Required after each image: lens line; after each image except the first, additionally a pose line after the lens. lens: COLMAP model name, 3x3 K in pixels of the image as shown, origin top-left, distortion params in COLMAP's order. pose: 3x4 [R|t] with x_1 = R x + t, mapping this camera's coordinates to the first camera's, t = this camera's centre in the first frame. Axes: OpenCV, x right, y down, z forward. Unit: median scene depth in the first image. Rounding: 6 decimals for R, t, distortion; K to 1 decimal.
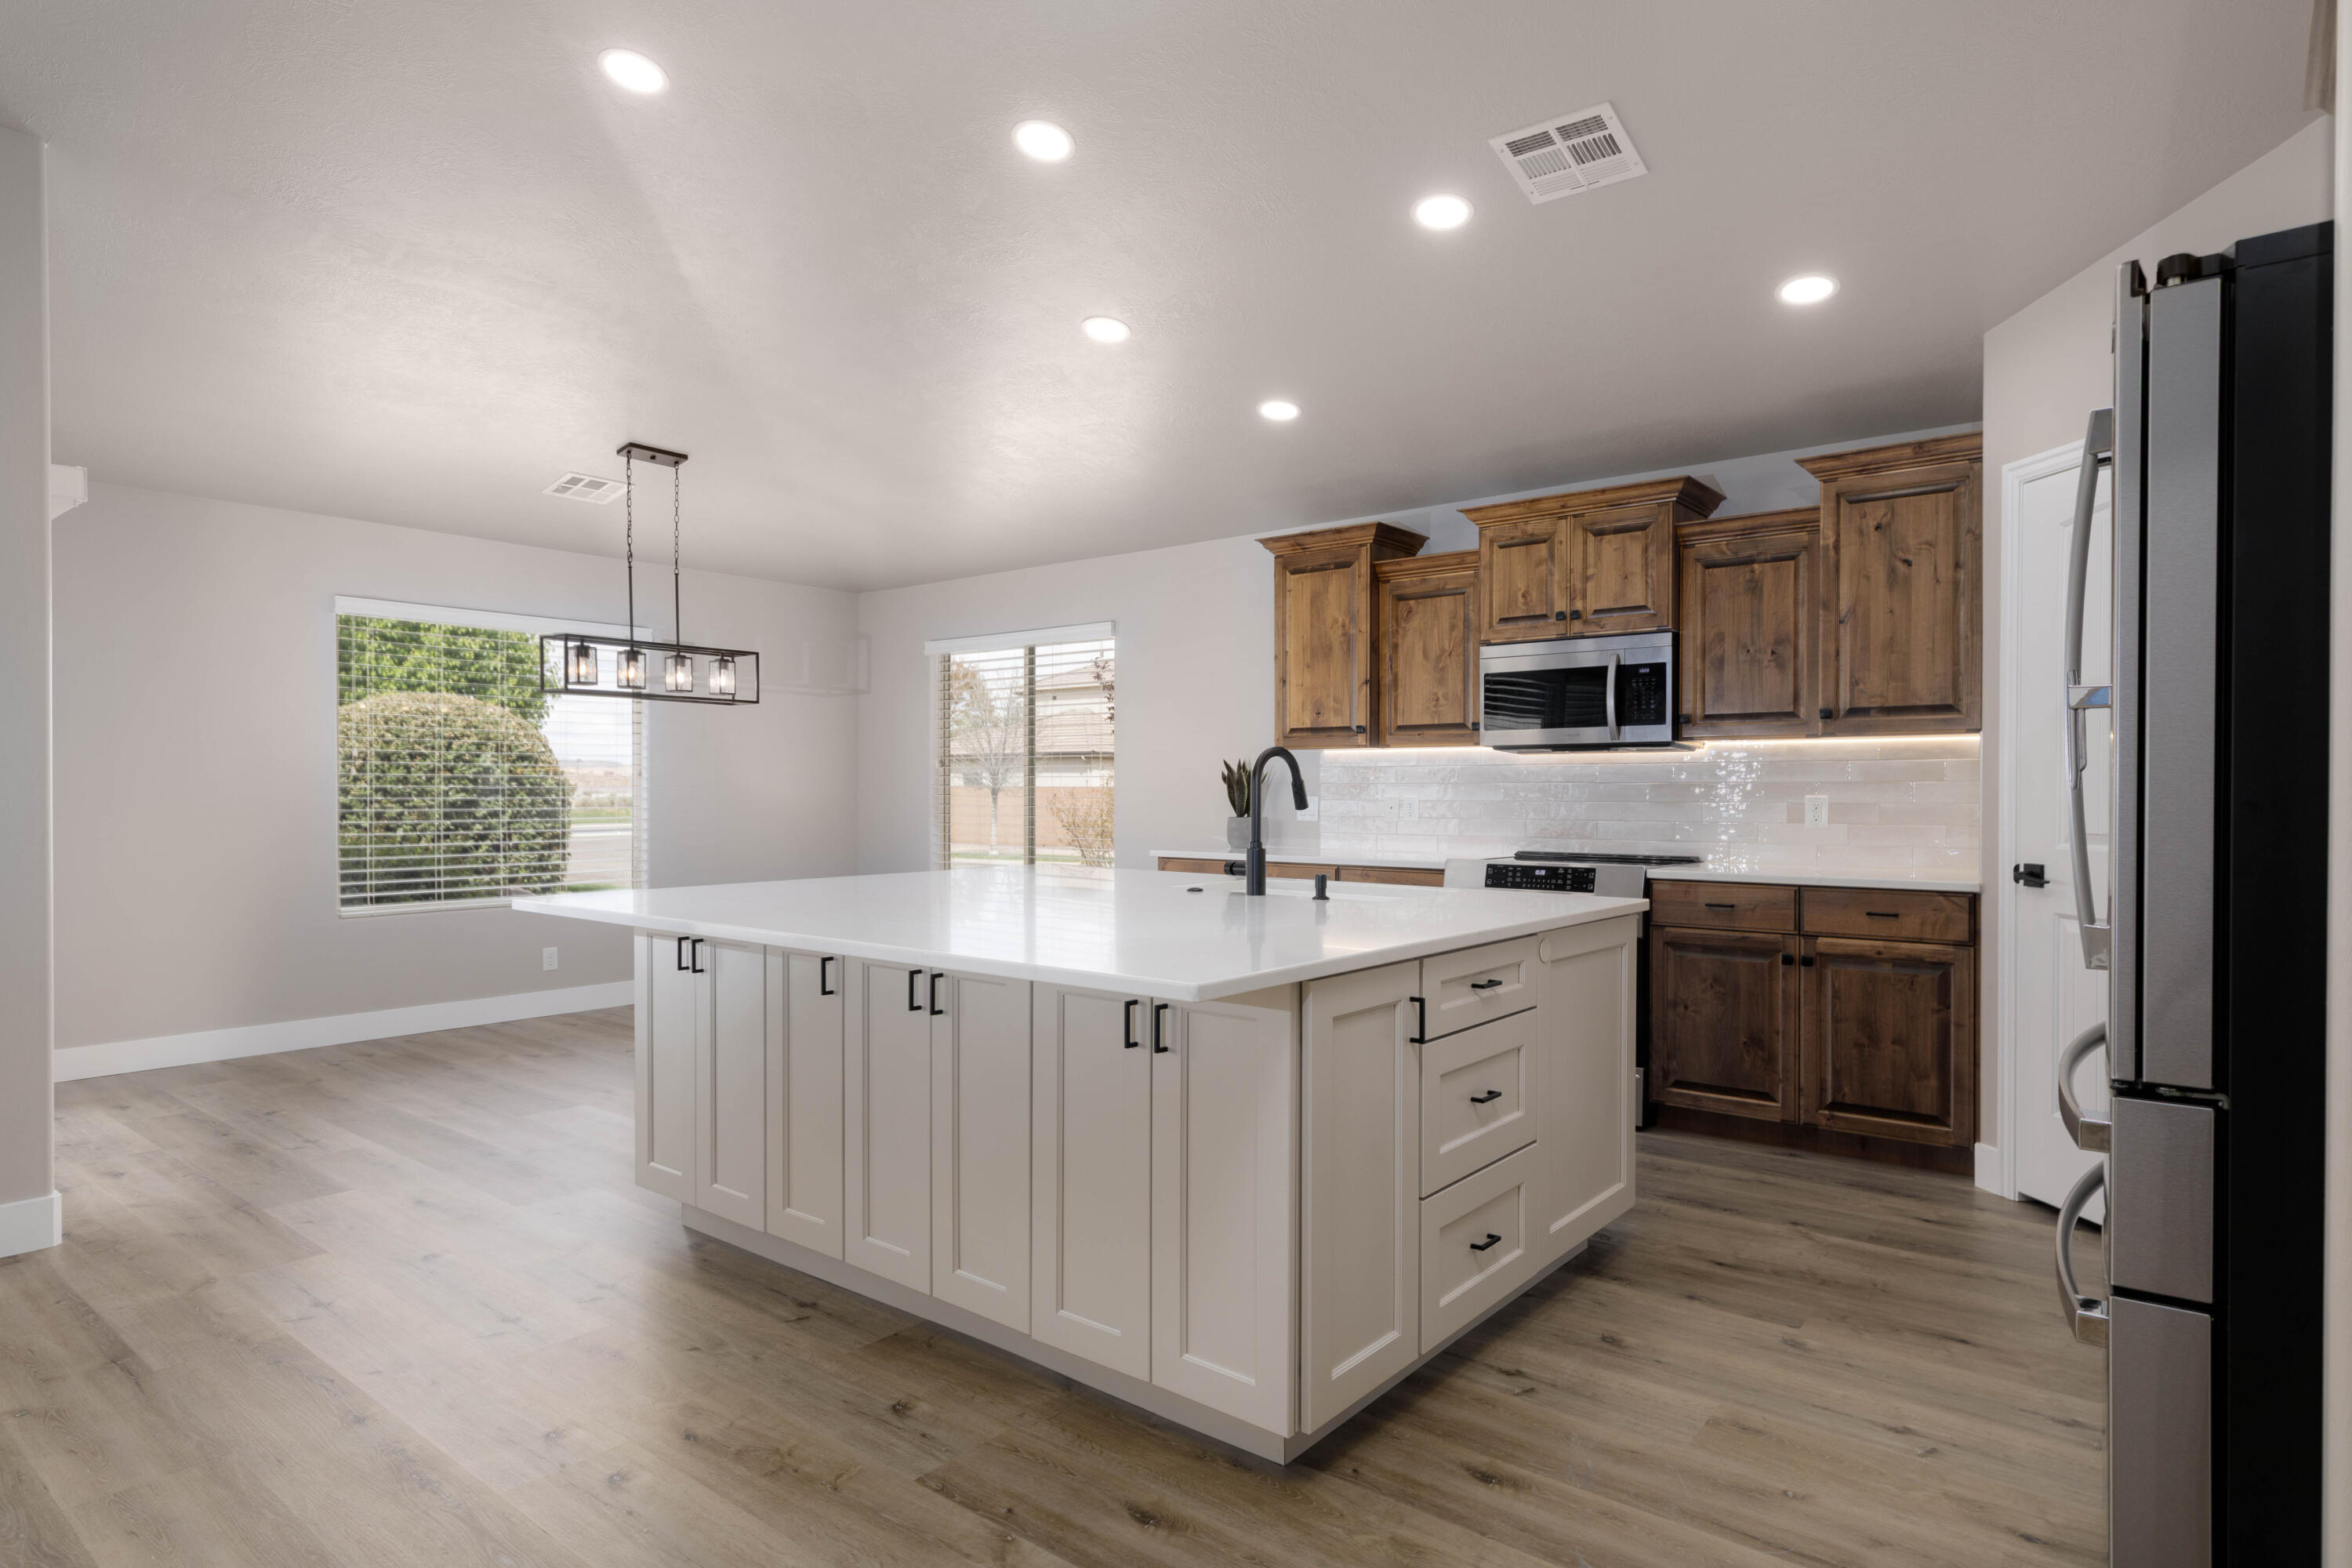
lens RADIAL K [[1281.5, 0, 1186.0], [0, 1281.5, 796.5], [0, 0, 1]] dist [0.006835, -0.003308]
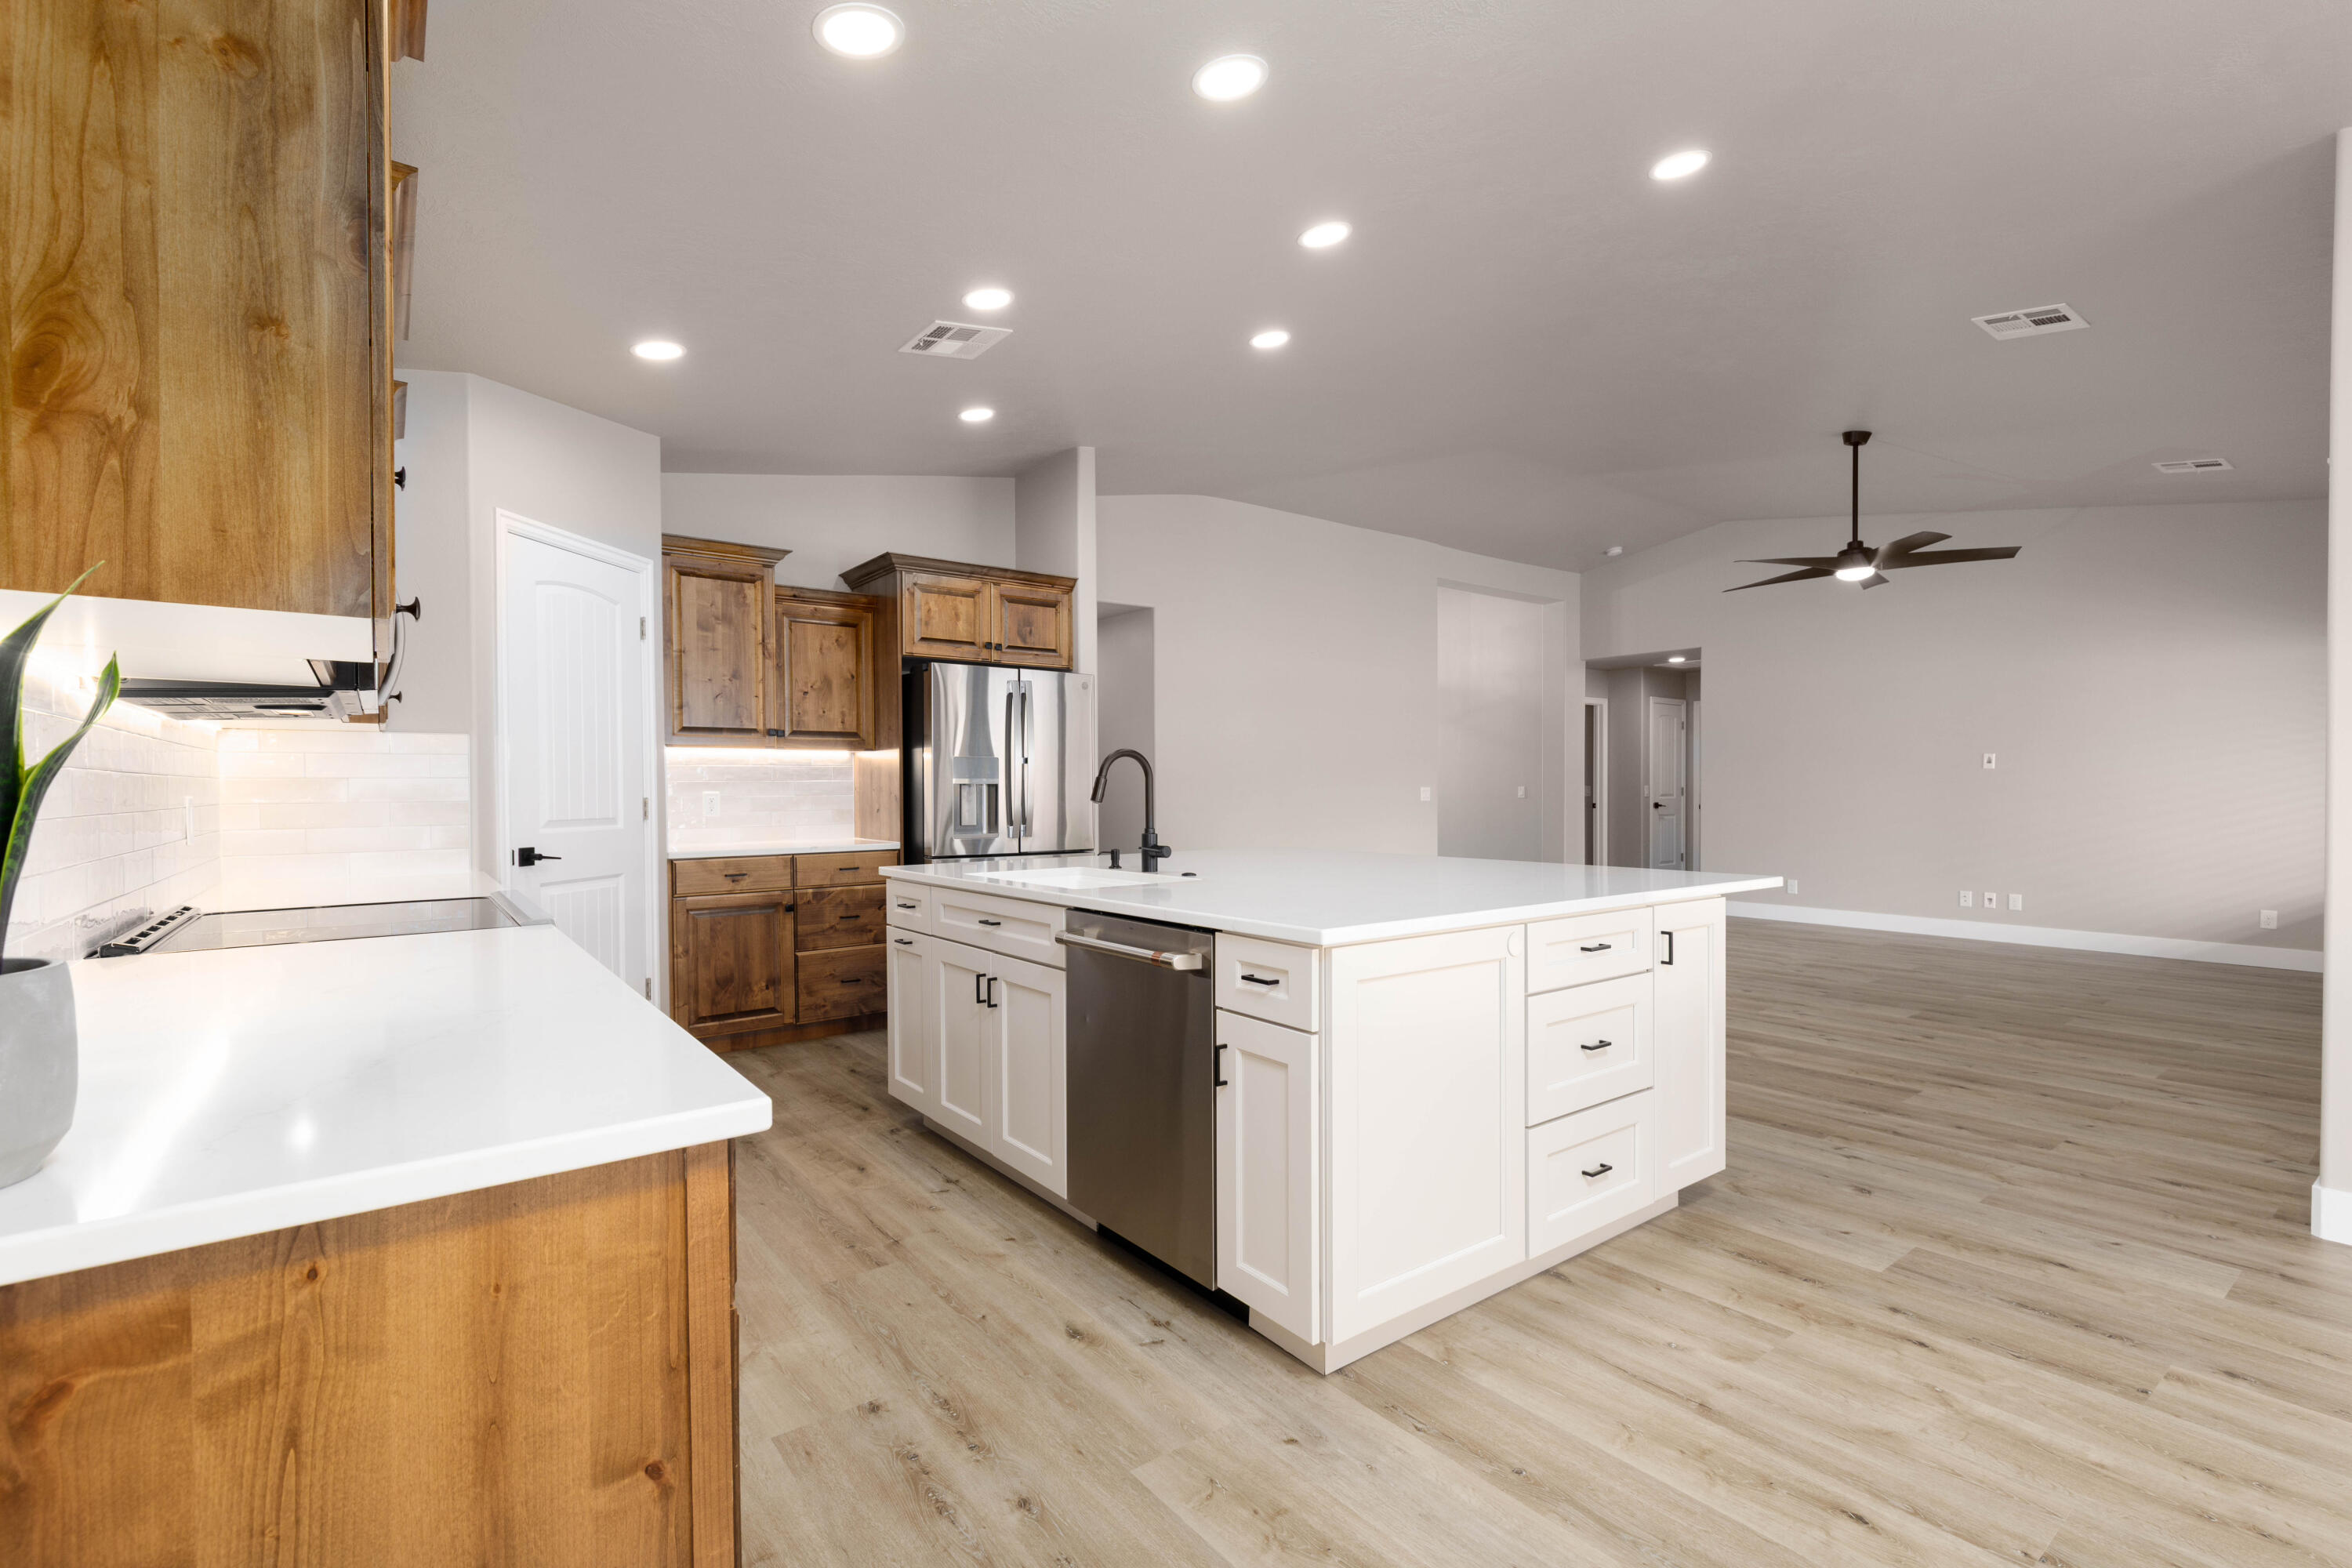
lens RADIAL K [[1051.7, 0, 1183.2], [0, 1051.7, 797.8], [0, 0, 1]] dist [0.004604, -0.000722]
pose [[-0.971214, -0.000124, 0.238207, -0.150610], [0.003756, 0.999868, 0.015837, -0.007139], [-0.238178, 0.016275, -0.971085, 1.400528]]
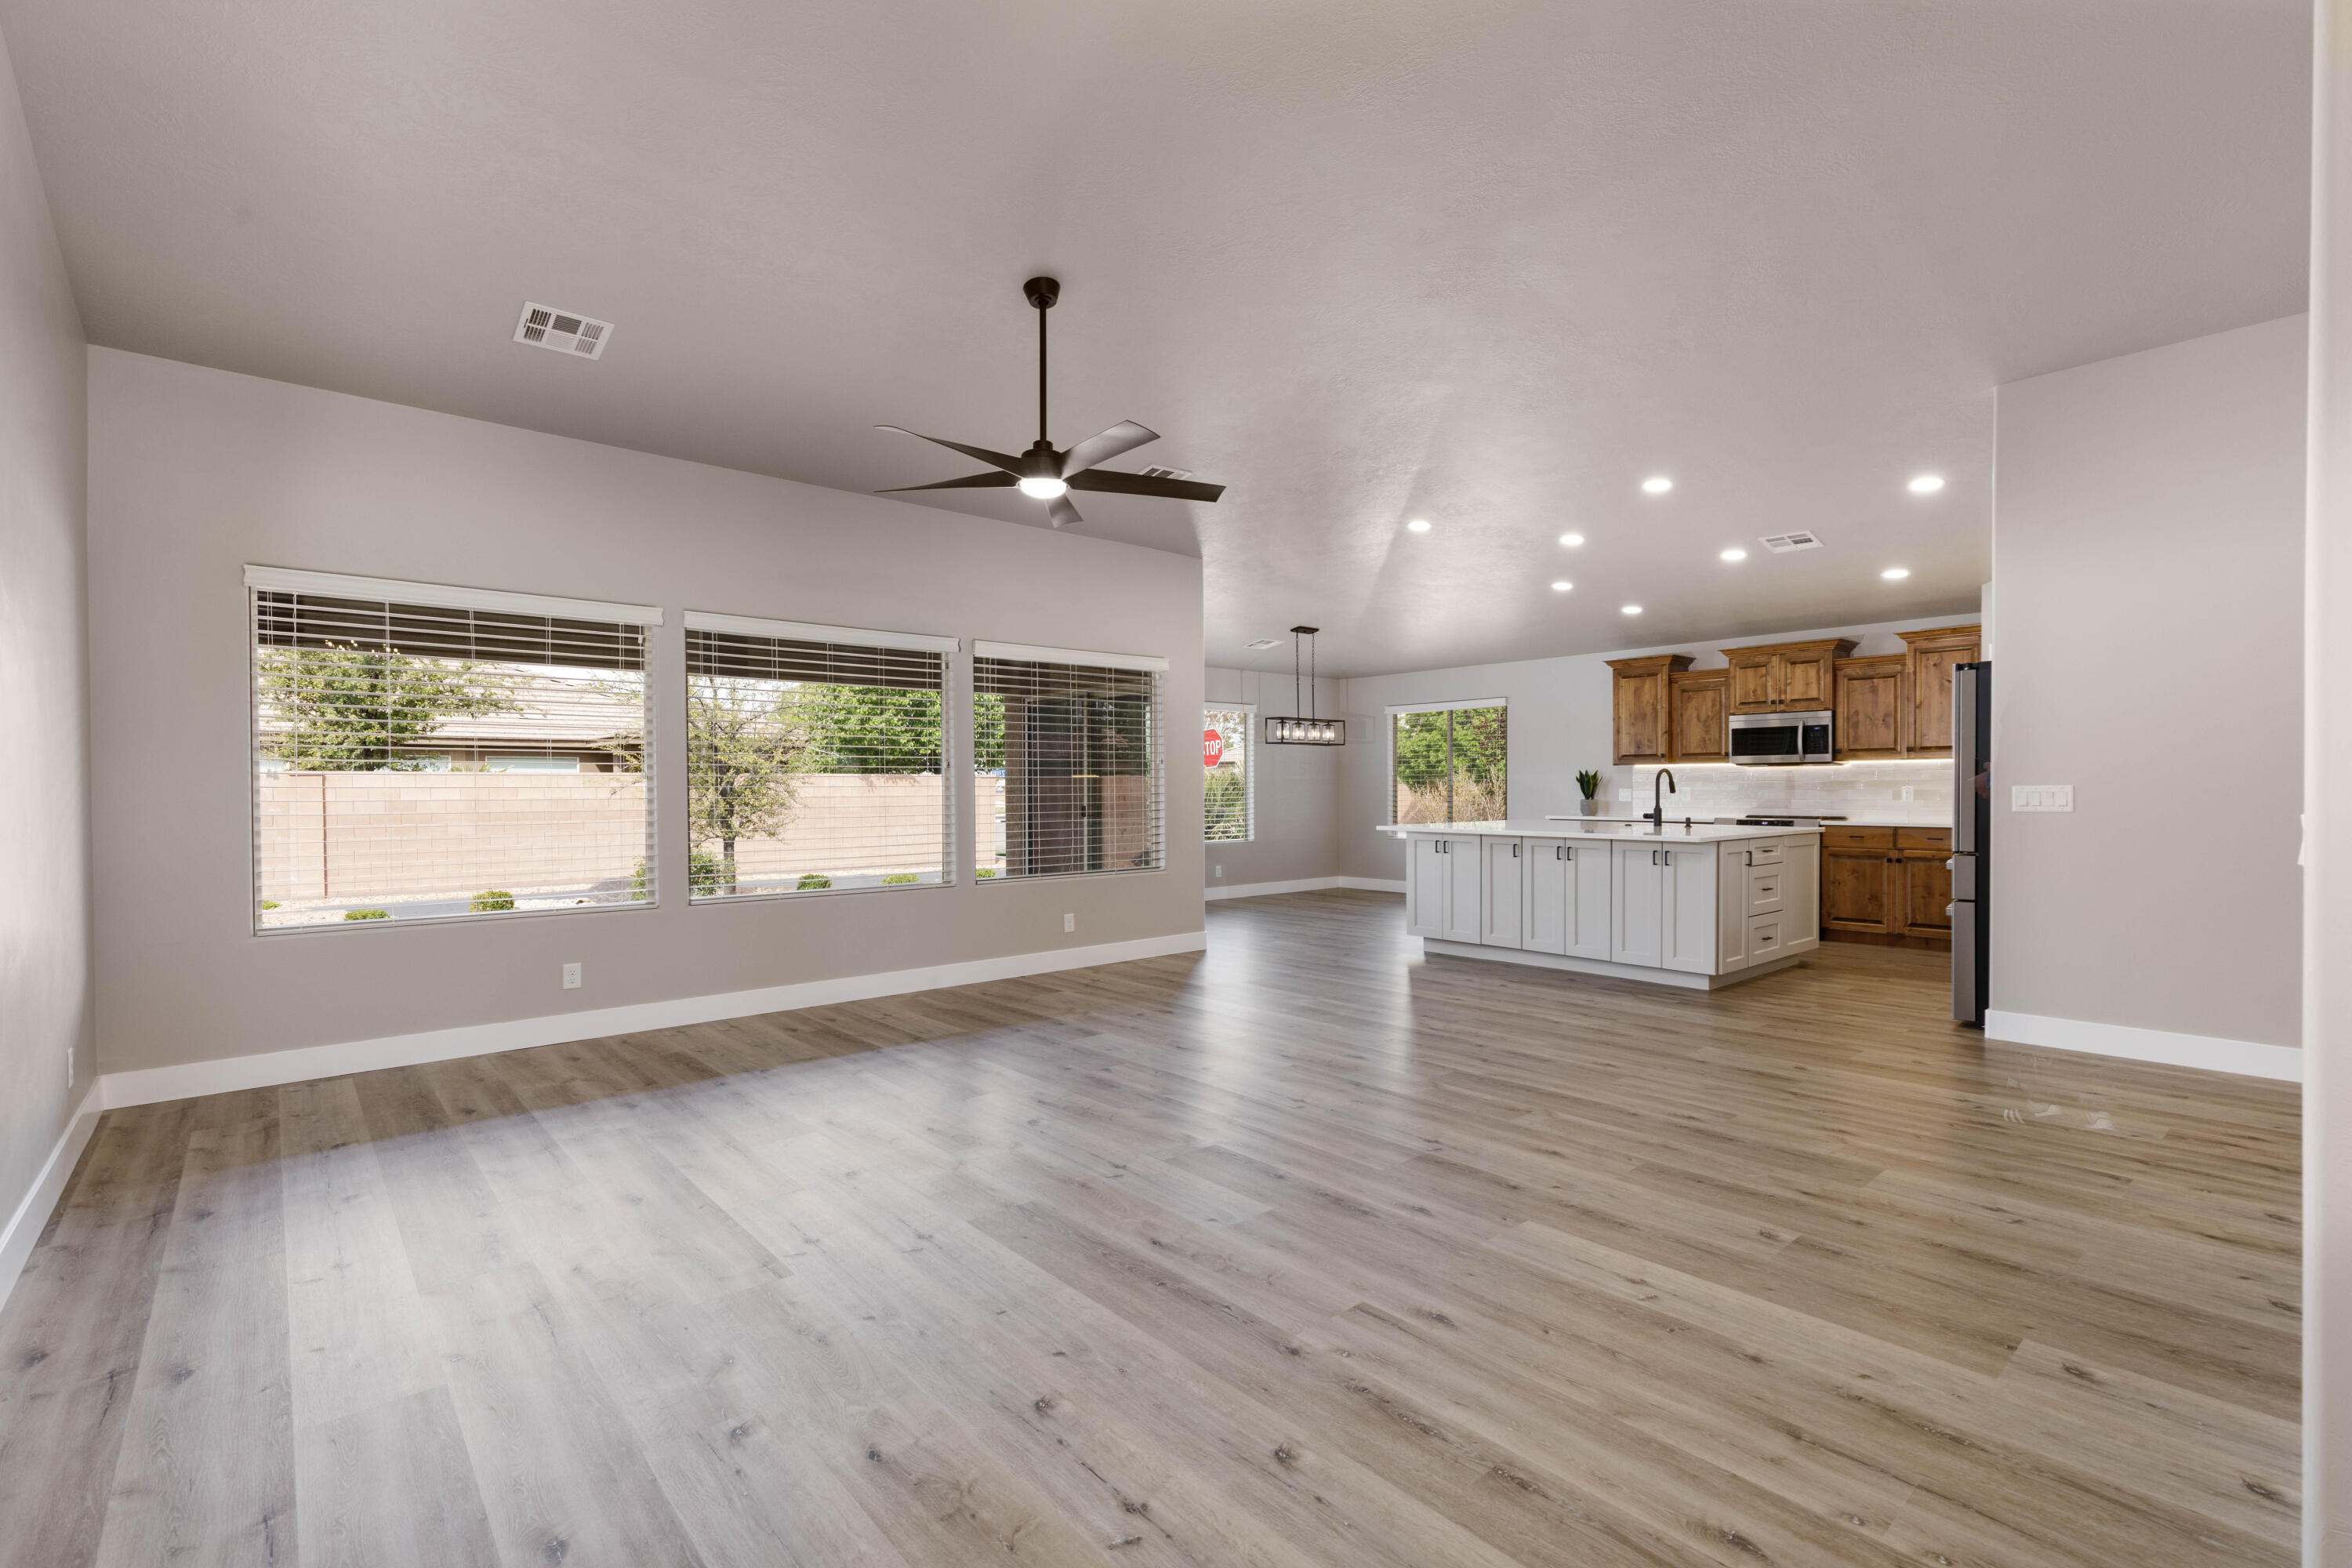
lens RADIAL K [[1051.7, 0, 1182.1], [0, 1051.7, 798.0], [0, 0, 1]] dist [0.004604, -0.000722]
pose [[0.983562, -0.004530, -0.180513, -0.357841], [0.005381, 0.999977, 0.004227, 0.003926], [0.180490, -0.005128, 0.983564, -0.893614]]
